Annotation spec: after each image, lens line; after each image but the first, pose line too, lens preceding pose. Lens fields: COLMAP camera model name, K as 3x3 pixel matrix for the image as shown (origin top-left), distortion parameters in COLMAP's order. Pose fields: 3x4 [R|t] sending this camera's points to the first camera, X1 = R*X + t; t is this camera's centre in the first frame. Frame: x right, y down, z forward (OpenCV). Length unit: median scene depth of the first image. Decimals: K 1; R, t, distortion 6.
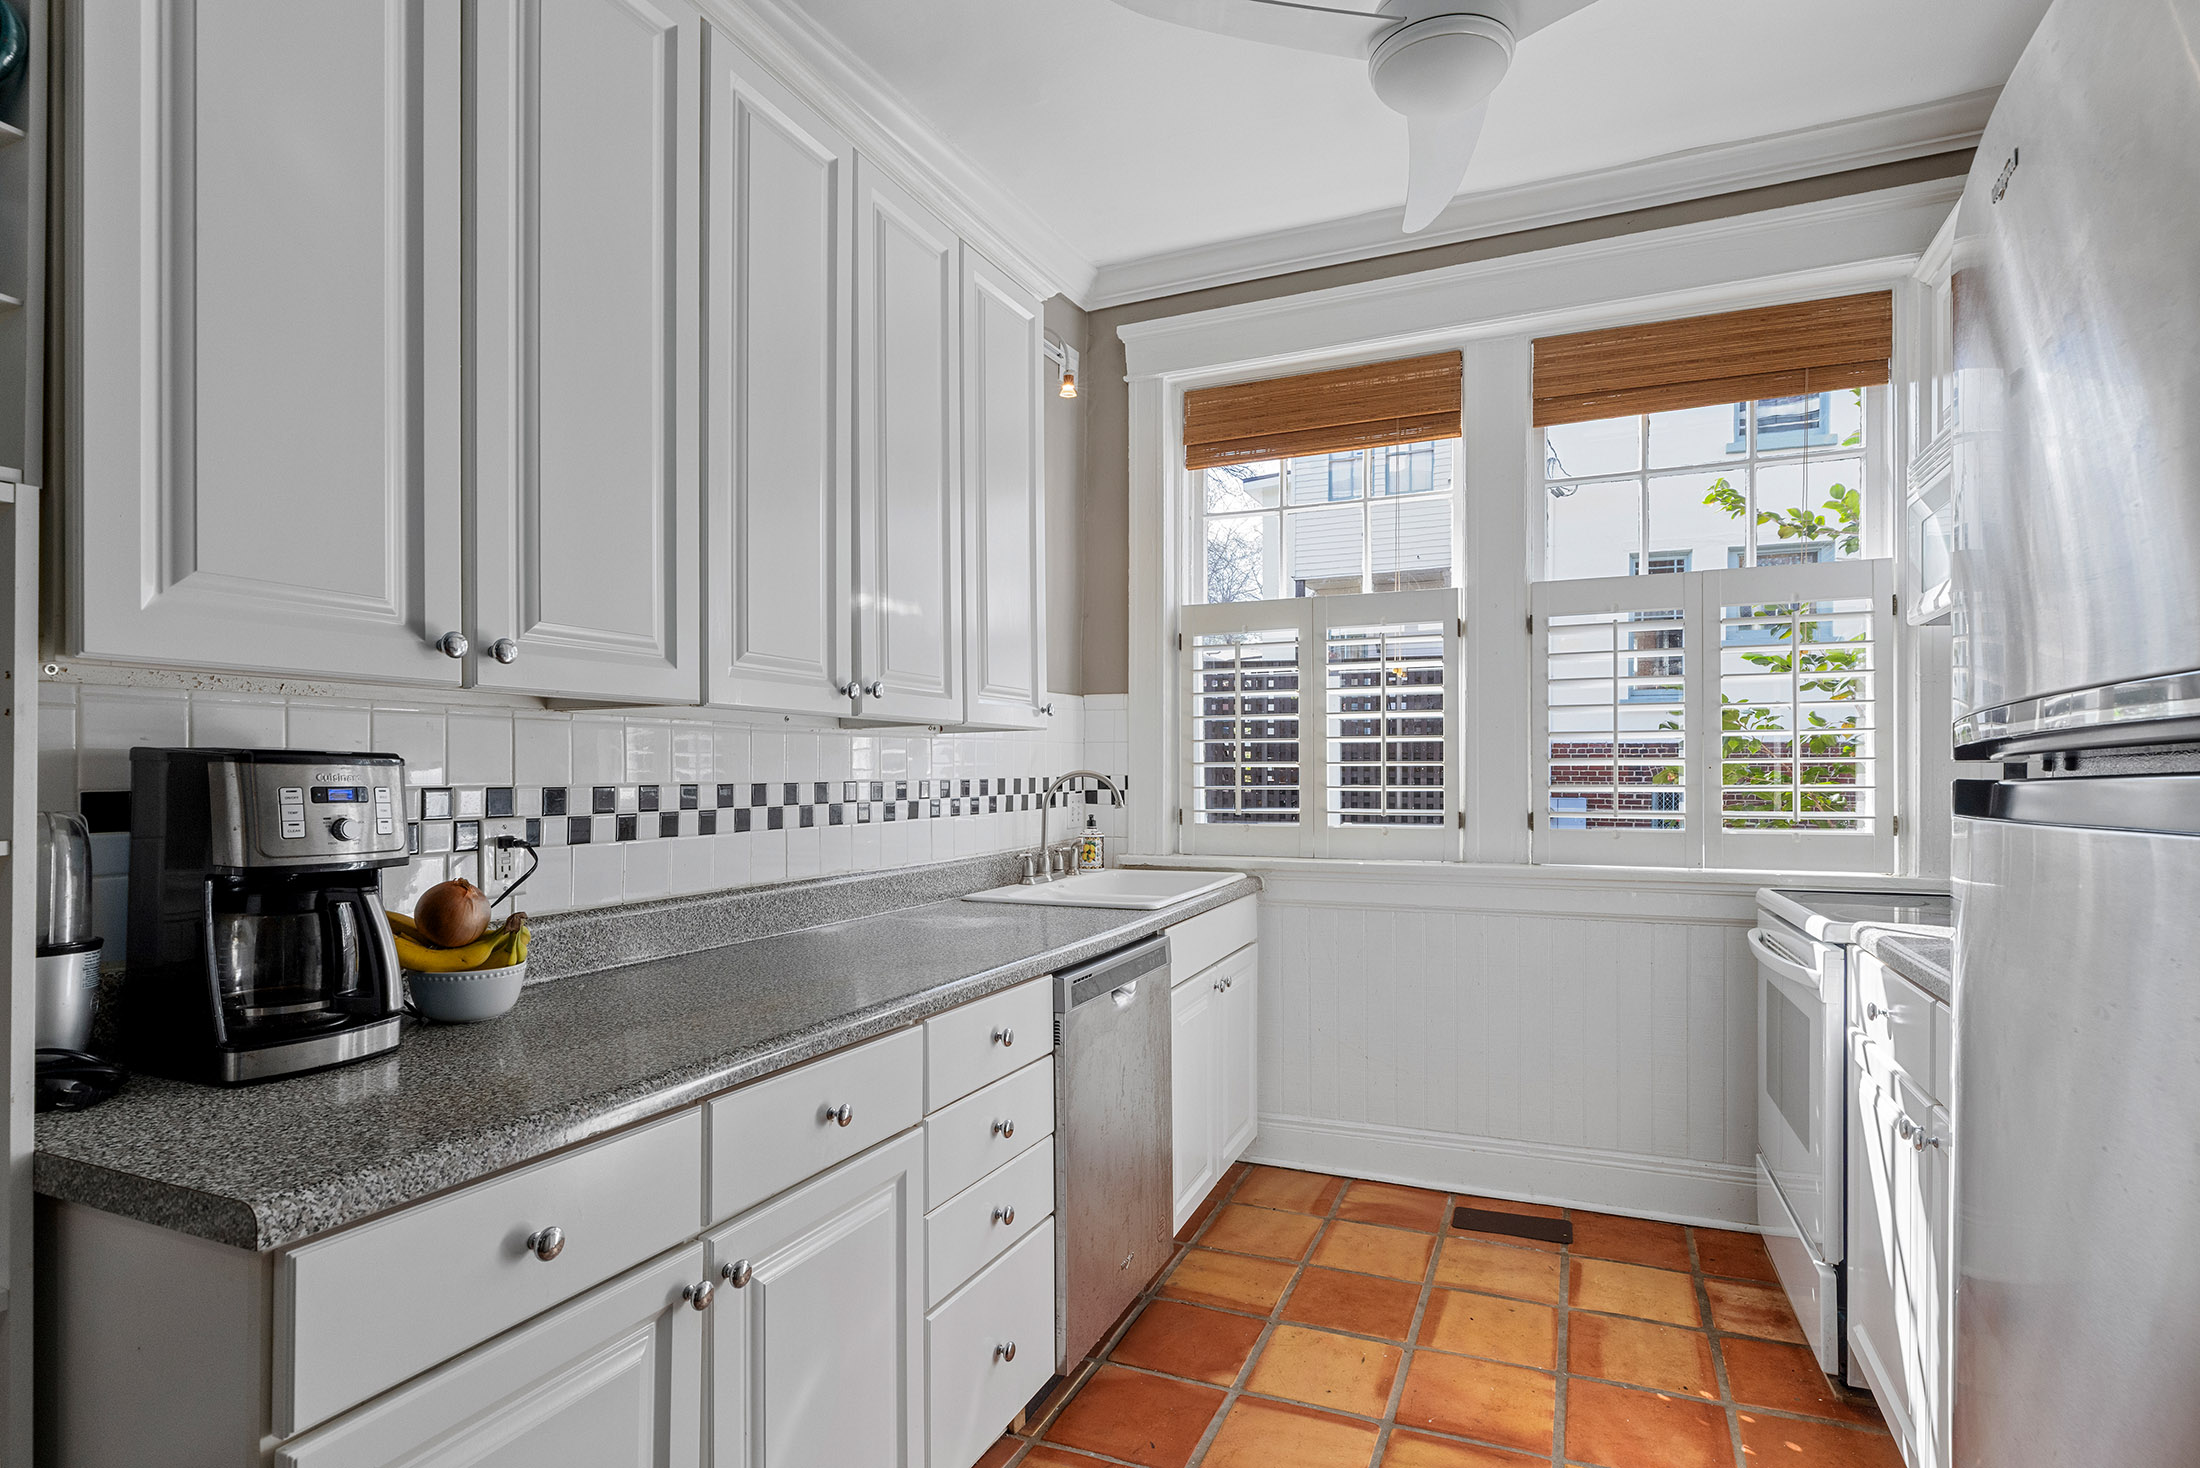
lens RADIAL K [[1127.6, 0, 1073.5], [0, 1127.6, 760.9], [0, 0, 1]] dist [-0.000631, 0.000163]
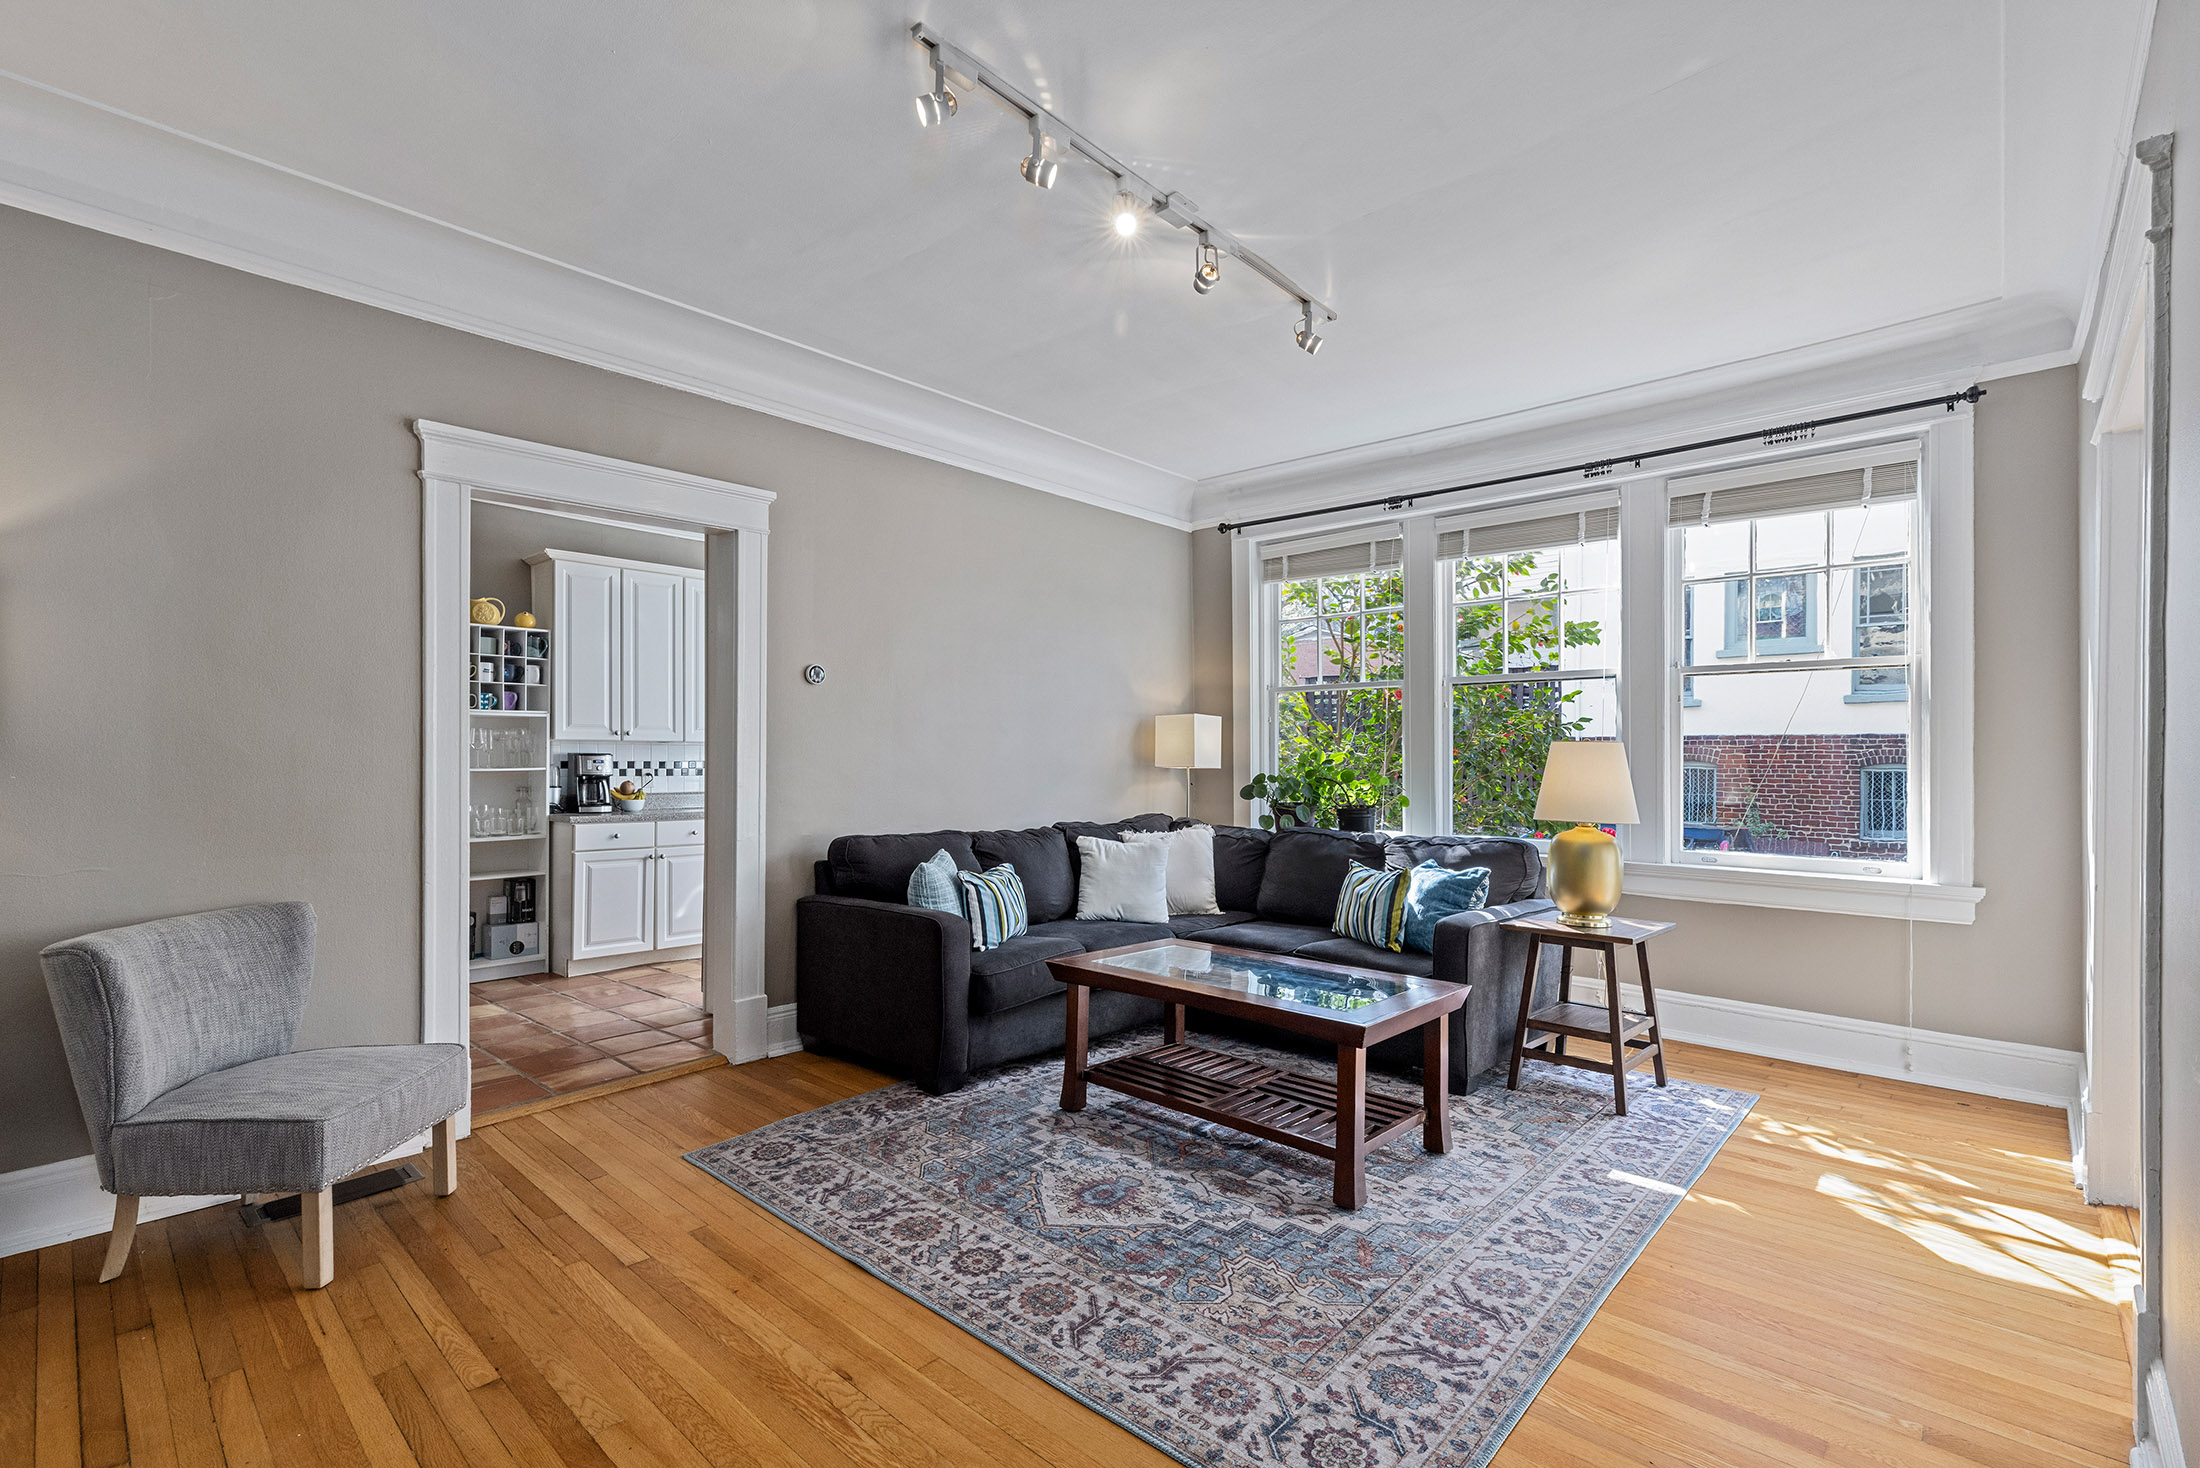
lens RADIAL K [[986.5, 0, 1102.3], [0, 986.5, 752.1], [0, 0, 1]] dist [0.000642, -0.000571]
pose [[0.953822, -0.001393, -0.300368, 3.026159], [0.002803, 0.999987, 0.004264, -0.029580], [0.300358, -0.004909, 0.953814, -2.736582]]
